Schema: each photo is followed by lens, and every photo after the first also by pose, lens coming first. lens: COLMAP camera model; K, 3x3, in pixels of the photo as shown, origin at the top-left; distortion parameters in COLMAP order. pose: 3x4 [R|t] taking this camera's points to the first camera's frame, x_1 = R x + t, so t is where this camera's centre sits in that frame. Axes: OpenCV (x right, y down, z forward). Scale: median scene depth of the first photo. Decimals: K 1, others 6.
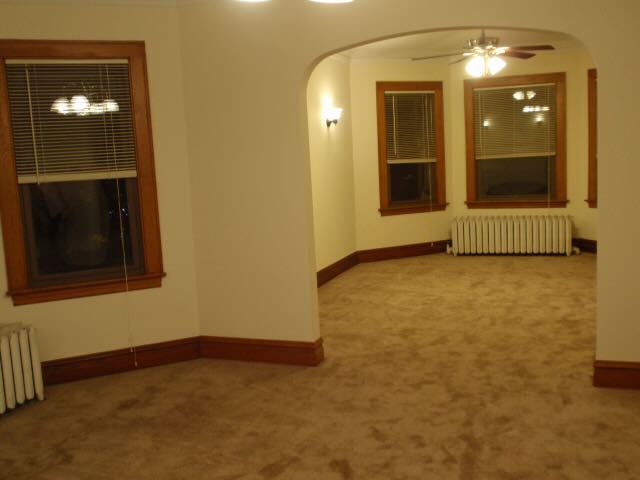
lens RADIAL K [[695.6, 0, 320.0], [0, 695.6, 240.0], [0, 0, 1]] dist [-0.012245, -0.015315]
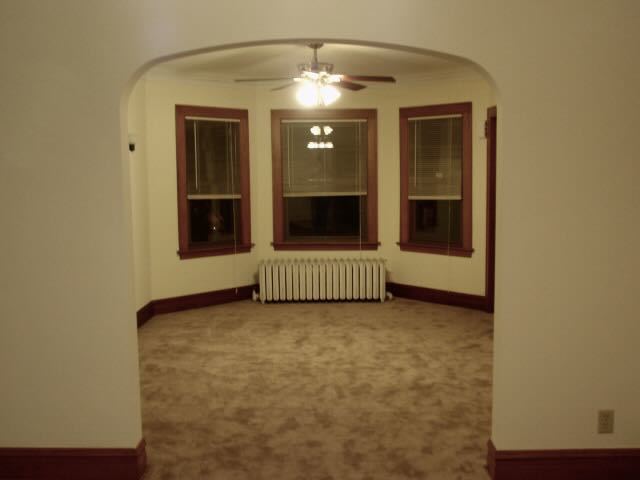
lens RADIAL K [[695.6, 0, 320.0], [0, 695.6, 240.0], [0, 0, 1]] dist [-0.012245, -0.015315]
pose [[0.941681, 0.006964, 0.336433, -0.049373], [0.007211, 0.999139, -0.040865, -0.027391], [-0.336428, 0.040907, 0.940820, 0.159384]]
